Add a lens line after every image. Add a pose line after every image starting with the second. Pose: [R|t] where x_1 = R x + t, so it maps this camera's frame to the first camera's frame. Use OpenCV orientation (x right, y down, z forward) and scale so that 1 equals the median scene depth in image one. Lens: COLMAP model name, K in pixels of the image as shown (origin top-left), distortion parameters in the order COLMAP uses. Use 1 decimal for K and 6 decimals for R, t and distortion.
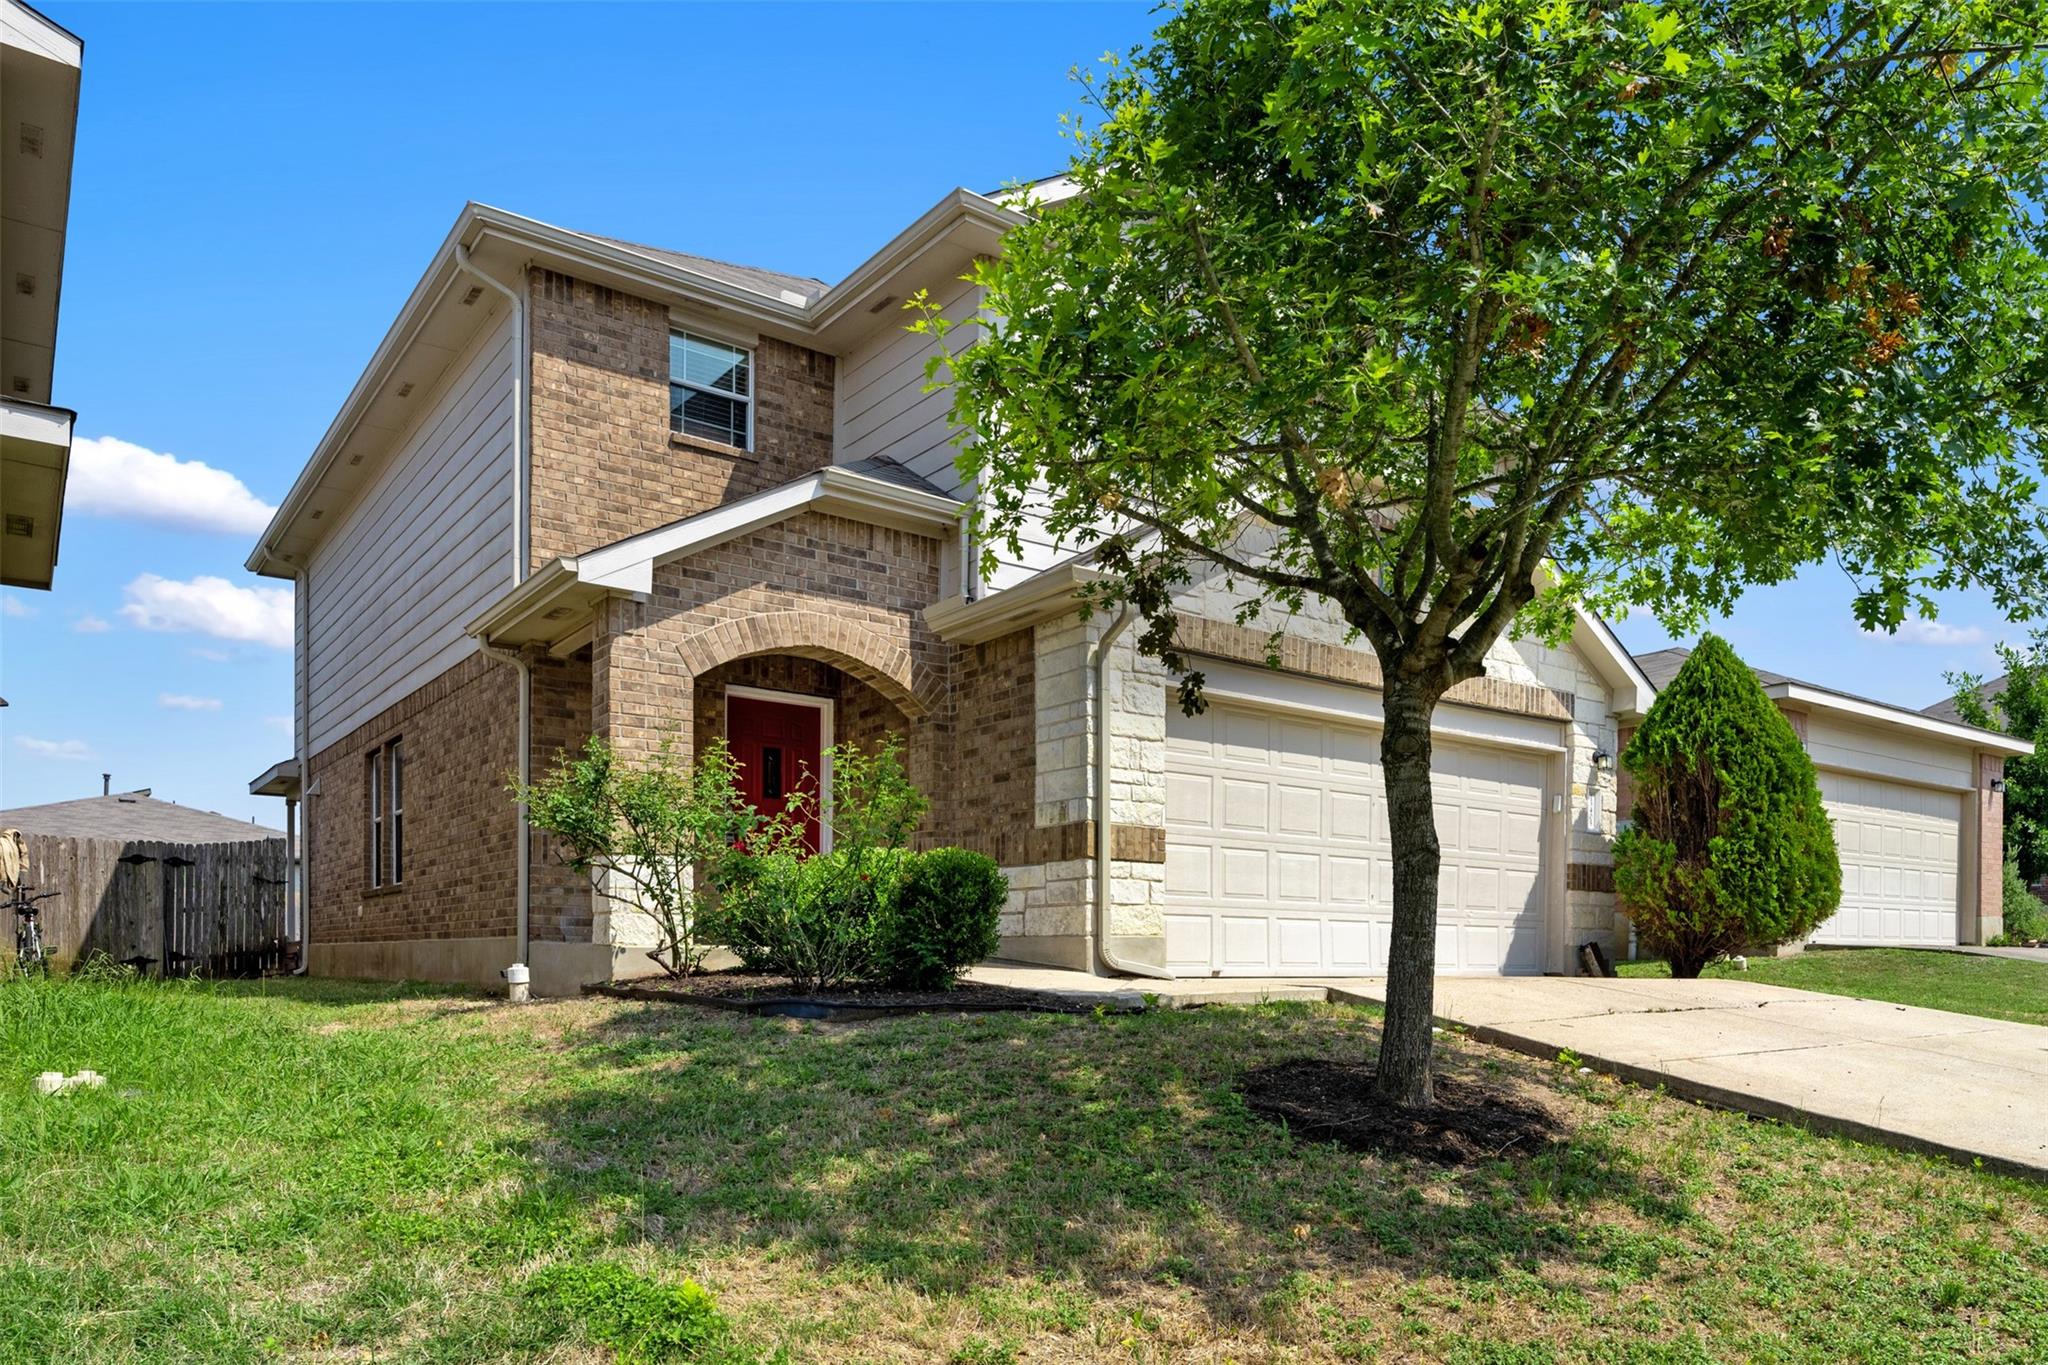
lens RADIAL K [[979.7, 0, 1026.1], [0, 979.7, 676.6], [0, 0, 1]] dist [-0.001179, 0.000324]
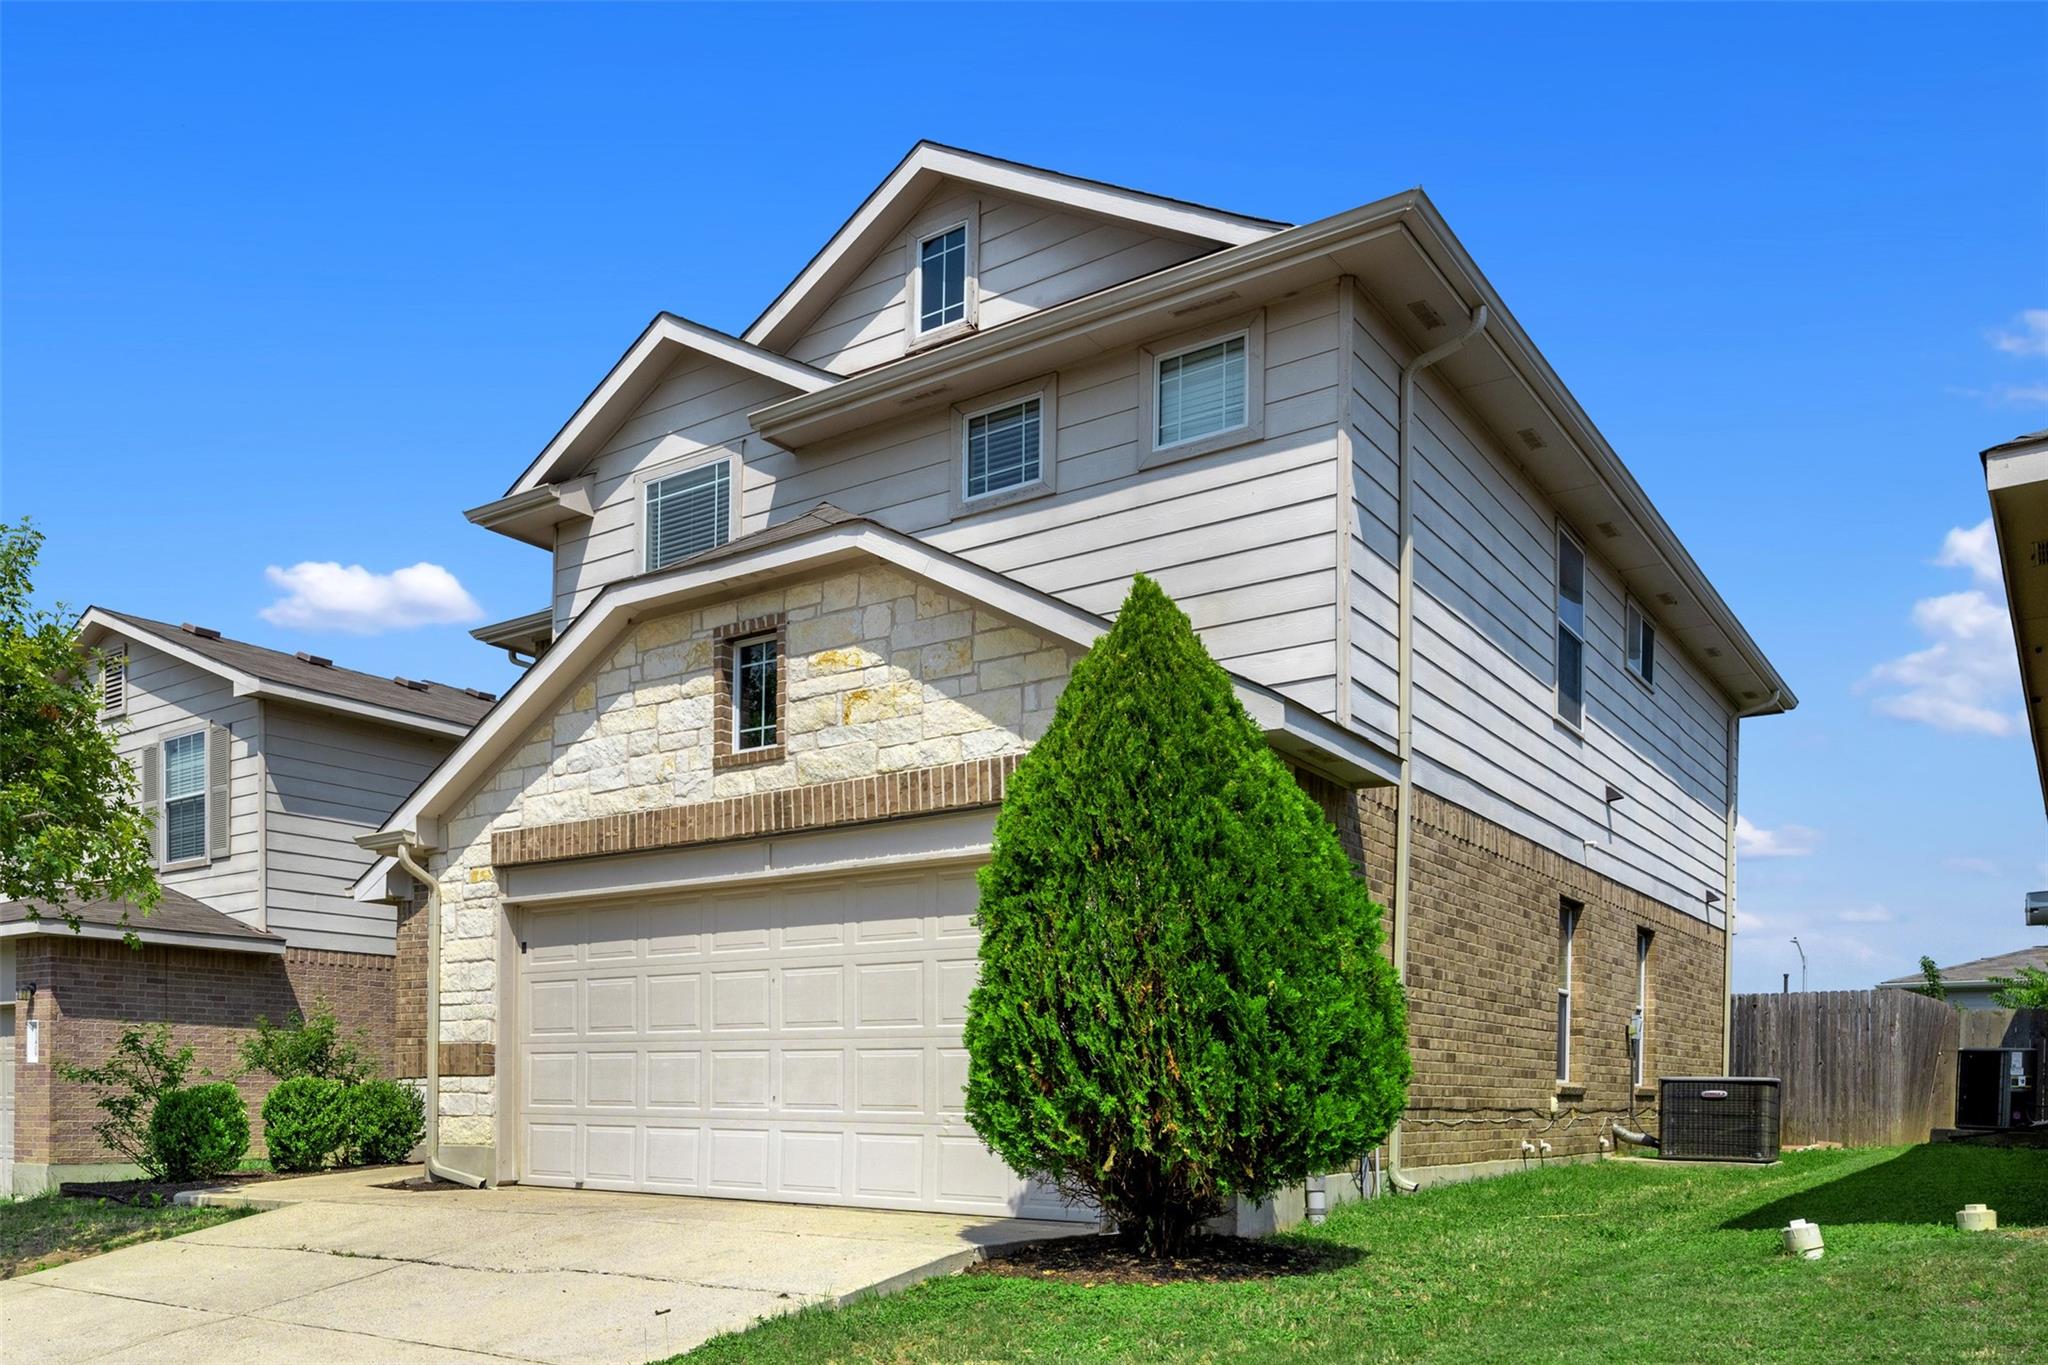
lens RADIAL K [[1204.2, 0, 1027.5], [0, 1204.2, 752.7], [0, 0, 1]] dist [-0.001088, -0.000161]
pose [[0.526312, -0.240262, -0.815641, 1.426489], [0.221749, 0.964838, -0.141122, 0.149085], [0.820867, -0.106593, 0.561084, 0.703809]]
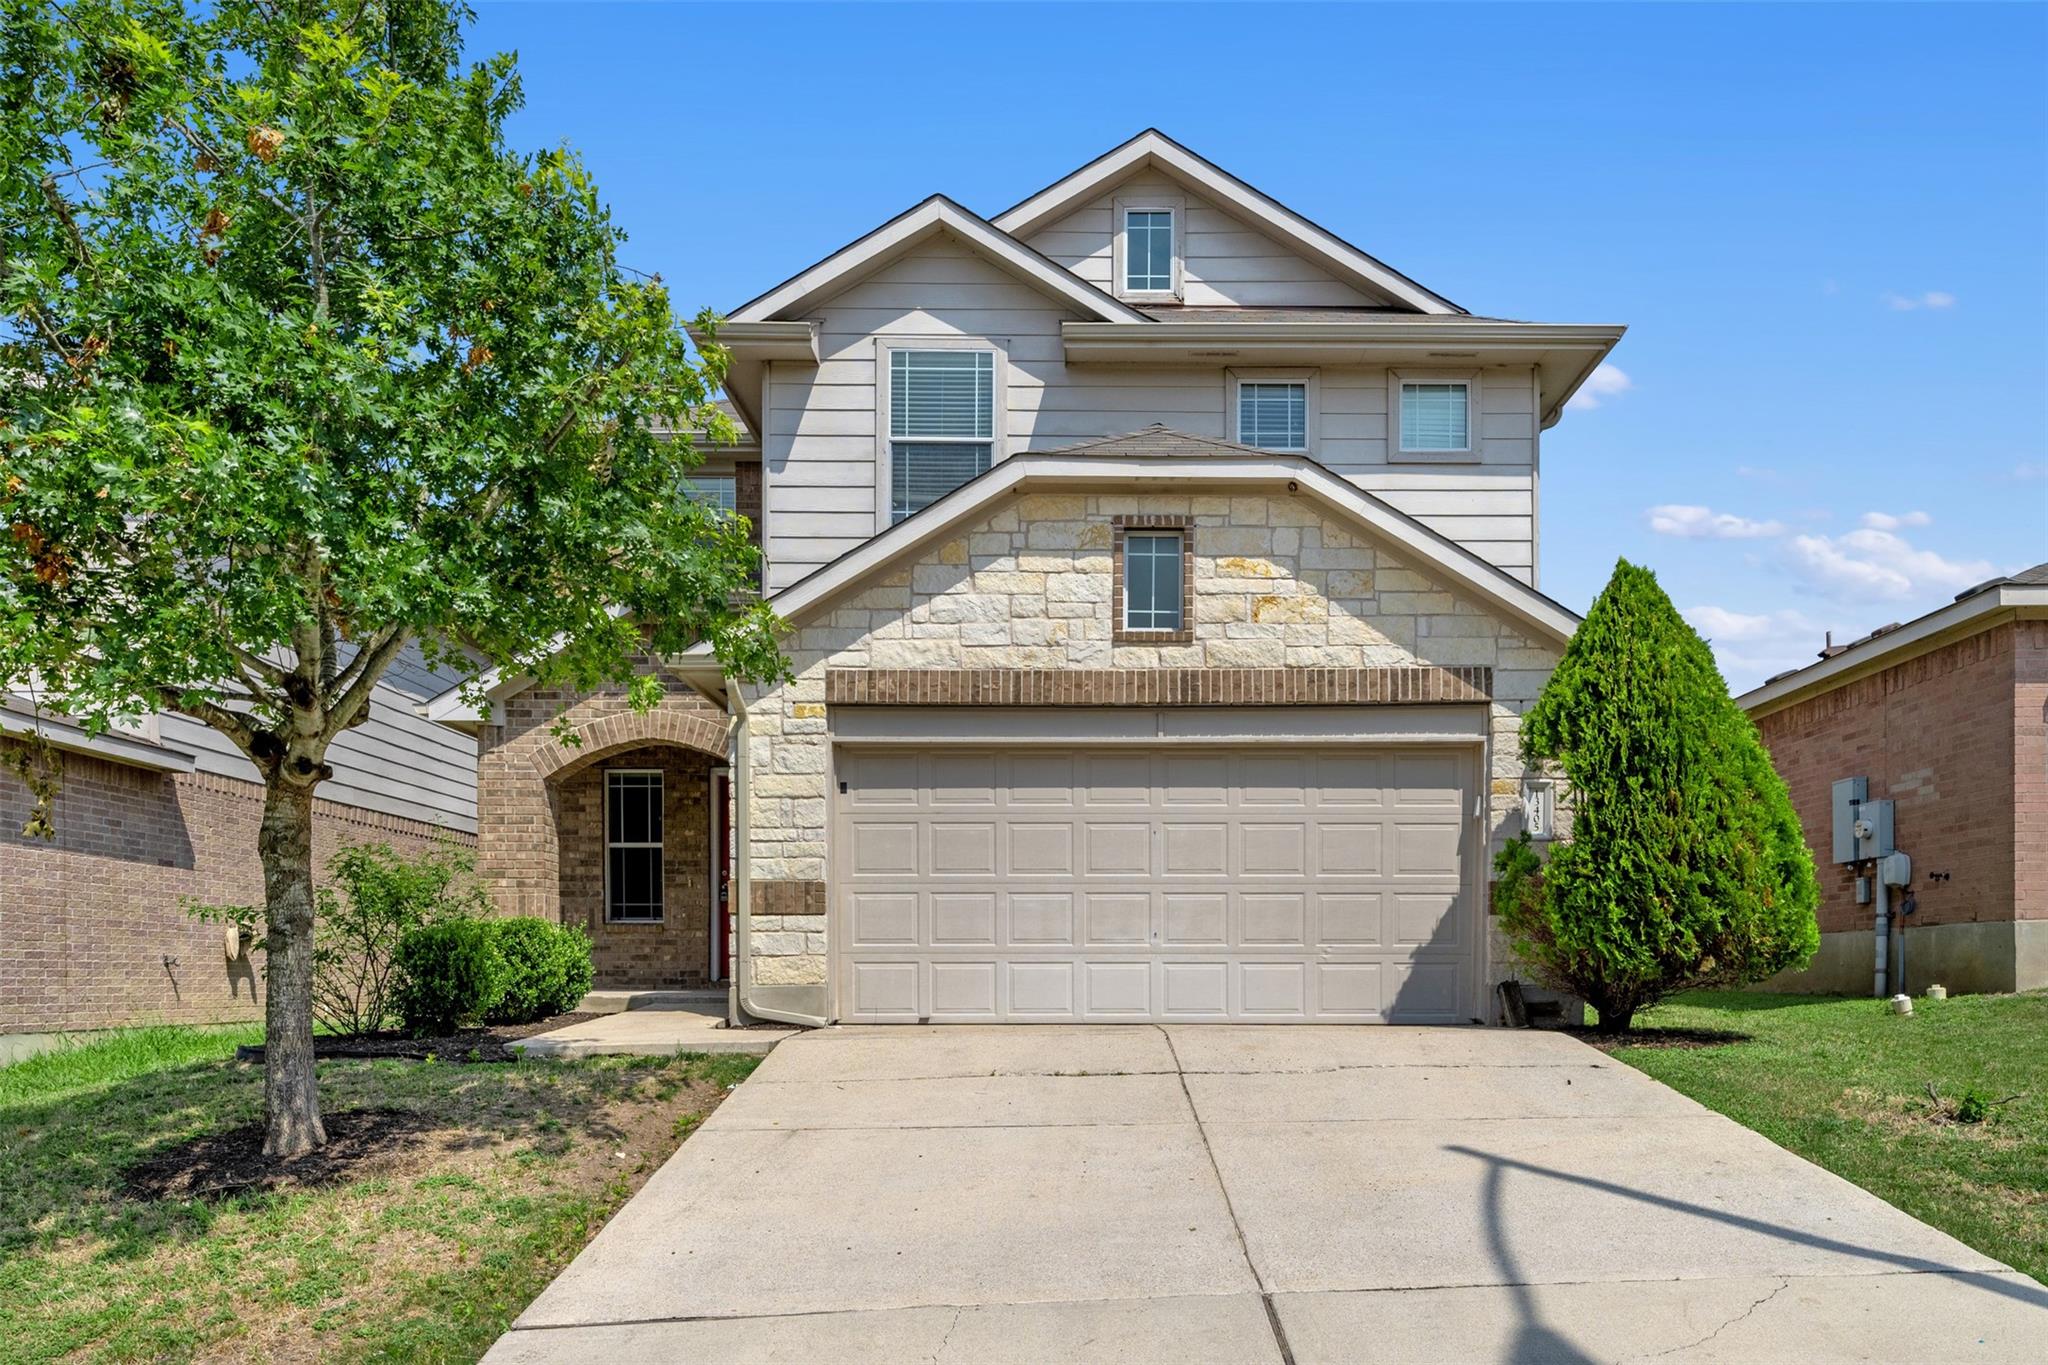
lens RADIAL K [[1011.8, 0, 1132.7], [0, 1011.8, 689.6], [0, 0, 1]] dist [-0.000547, 0.000001]
pose [[0.884199, -0.137566, -0.446393, 0.846643], [0.135723, 0.990082, -0.036281, 0.033785], [0.446957, -0.028506, 0.894101, 0.172581]]
